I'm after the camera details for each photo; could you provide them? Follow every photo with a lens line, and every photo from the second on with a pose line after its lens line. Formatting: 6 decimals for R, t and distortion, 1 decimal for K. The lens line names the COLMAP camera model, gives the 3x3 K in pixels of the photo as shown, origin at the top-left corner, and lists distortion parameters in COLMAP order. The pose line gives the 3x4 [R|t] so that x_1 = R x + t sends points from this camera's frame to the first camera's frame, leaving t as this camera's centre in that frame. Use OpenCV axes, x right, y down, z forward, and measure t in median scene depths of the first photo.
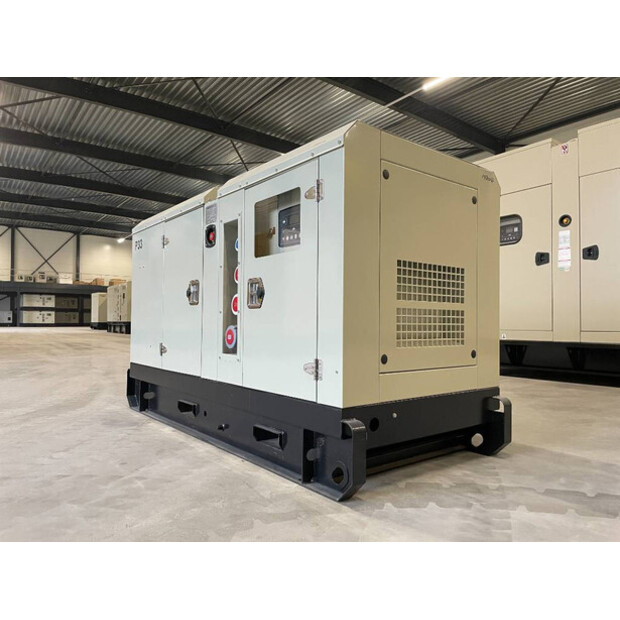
lens RADIAL K [[464.8, 0, 310.0], [0, 464.8, 310.0], [0, 0, 1]] dist [-0.004374, -0.006416]
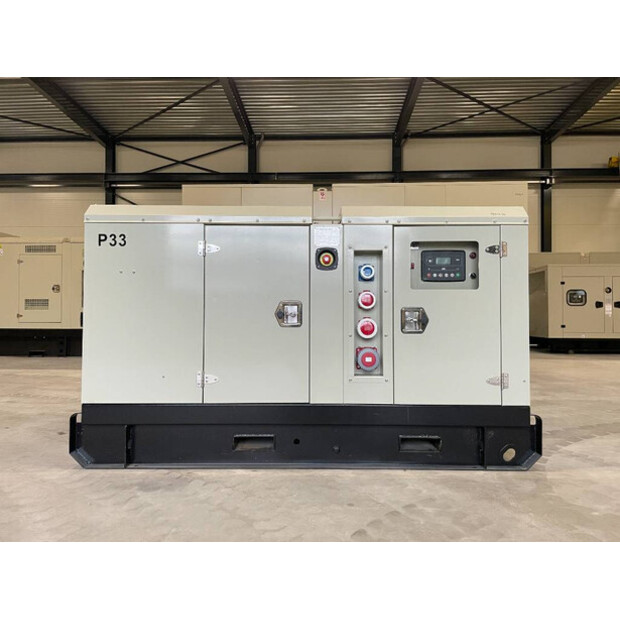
lens RADIAL K [[464.8, 0, 310.0], [0, 464.8, 310.0], [0, 0, 1]] dist [-0.004374, -0.006416]
pose [[0.631393, 0.017135, 0.775274, -1.172423], [-0.027439, 0.999623, 0.000253, -0.055455], [-0.774978, -0.021432, 0.631625, 0.483414]]
